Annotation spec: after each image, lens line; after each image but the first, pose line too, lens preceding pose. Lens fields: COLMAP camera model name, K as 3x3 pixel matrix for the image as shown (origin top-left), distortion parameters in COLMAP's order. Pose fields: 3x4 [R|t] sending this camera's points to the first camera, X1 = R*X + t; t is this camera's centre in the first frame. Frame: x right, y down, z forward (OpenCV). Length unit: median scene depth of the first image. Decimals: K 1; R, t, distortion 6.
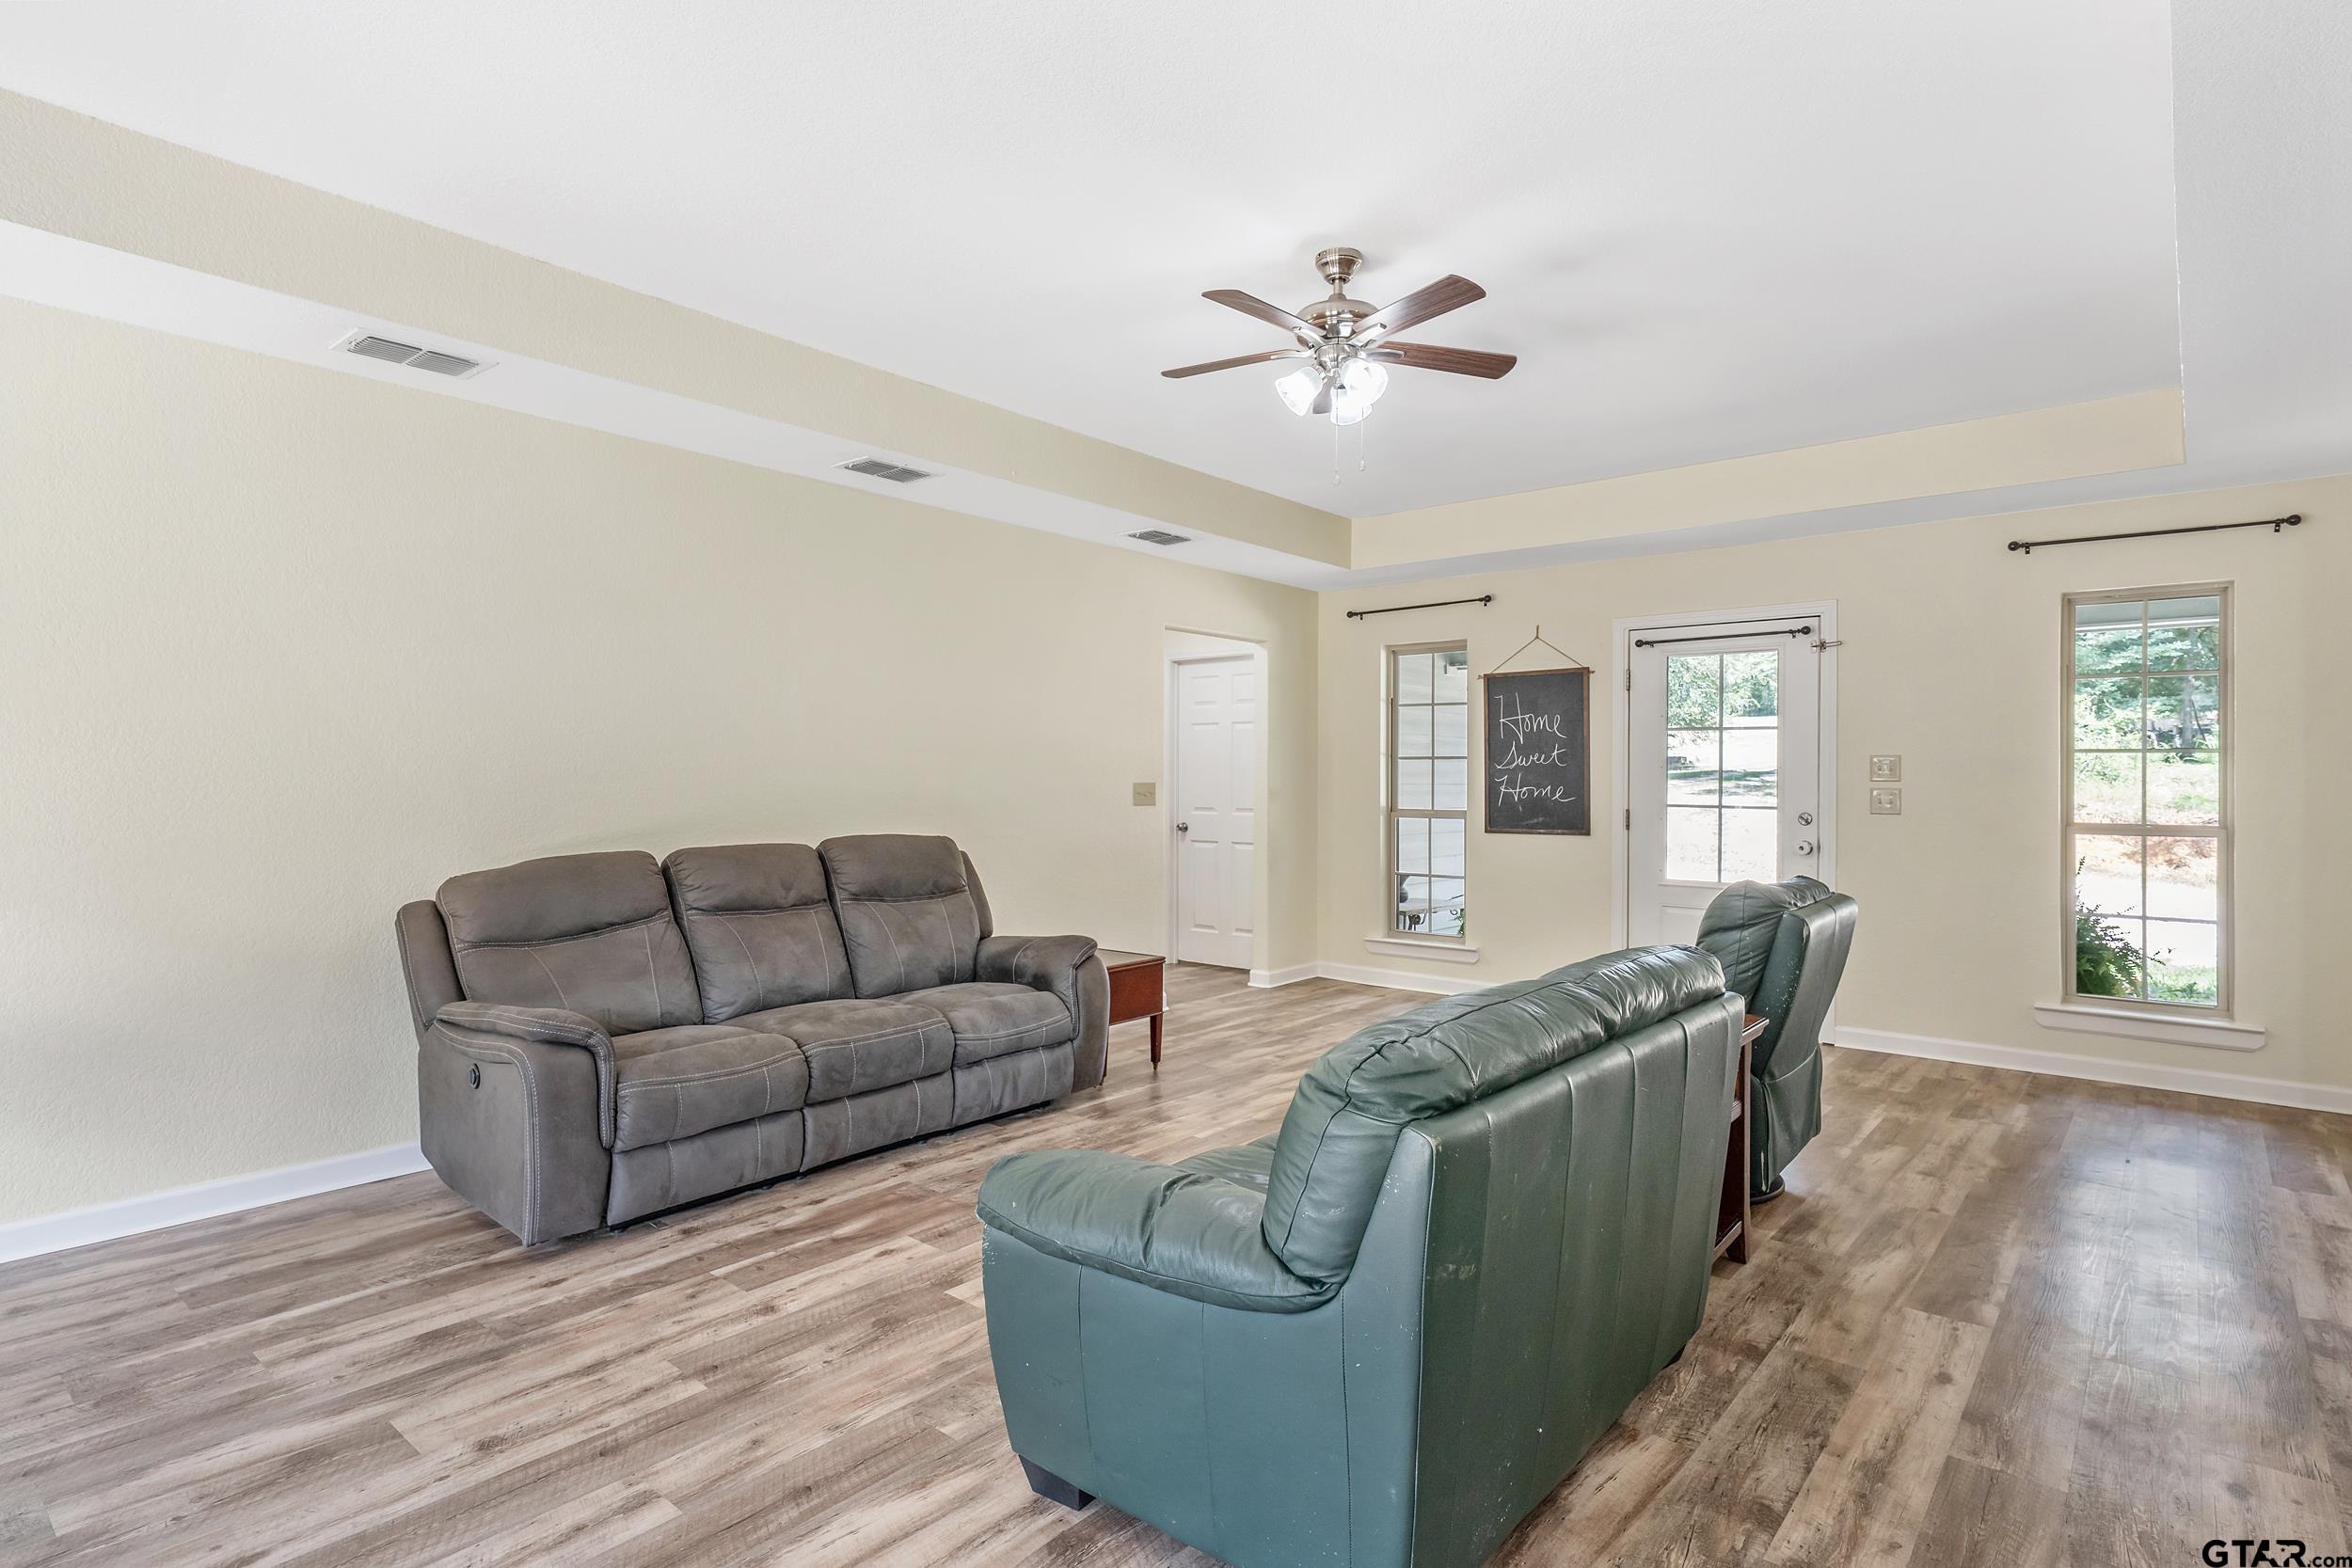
lens RADIAL K [[1203.6, 0, 1176.1], [0, 1203.6, 781.5], [0, 0, 1]] dist [0.001212, -0.000528]
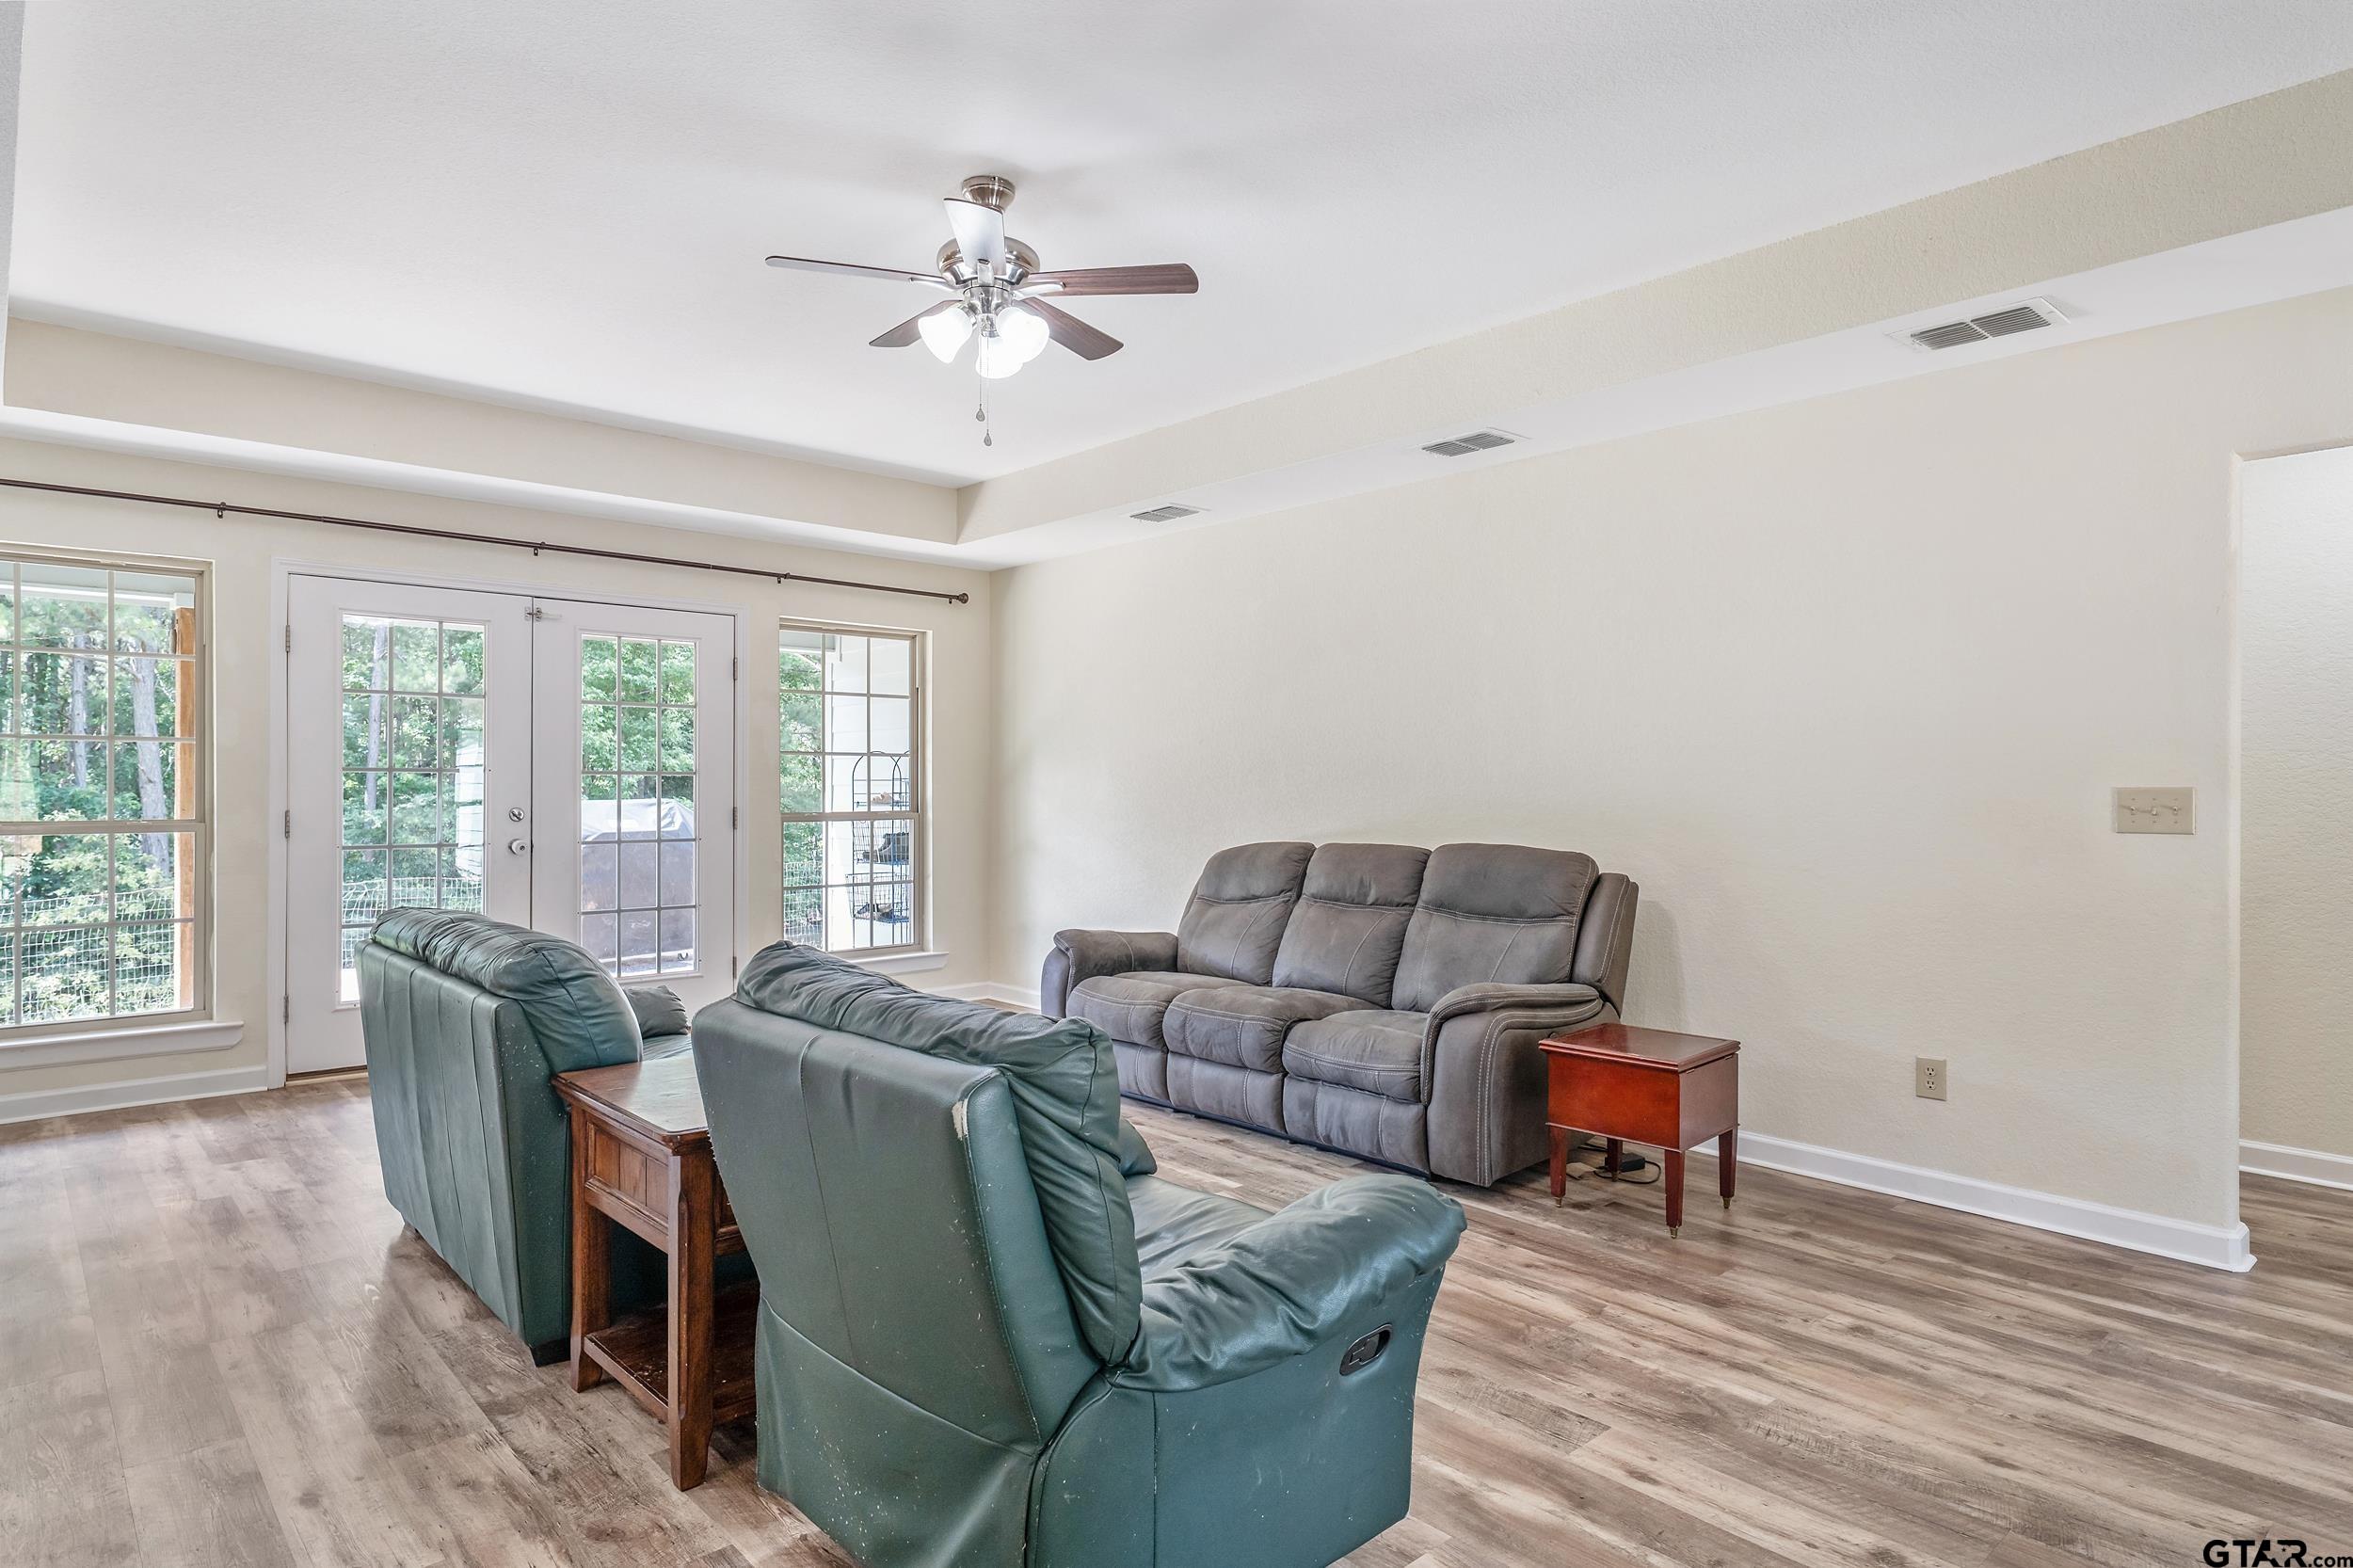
lens RADIAL K [[1311.5, 0, 1179.8], [0, 1311.5, 818.1], [0, 0, 1]] dist [-0.007970, 0.001290]
pose [[-0.130895, 0.019739, -0.991200, 0.980033], [-0.005168, 0.999775, 0.020592, 0.007161], [0.991383, 0.007818, -0.130764, 1.163803]]
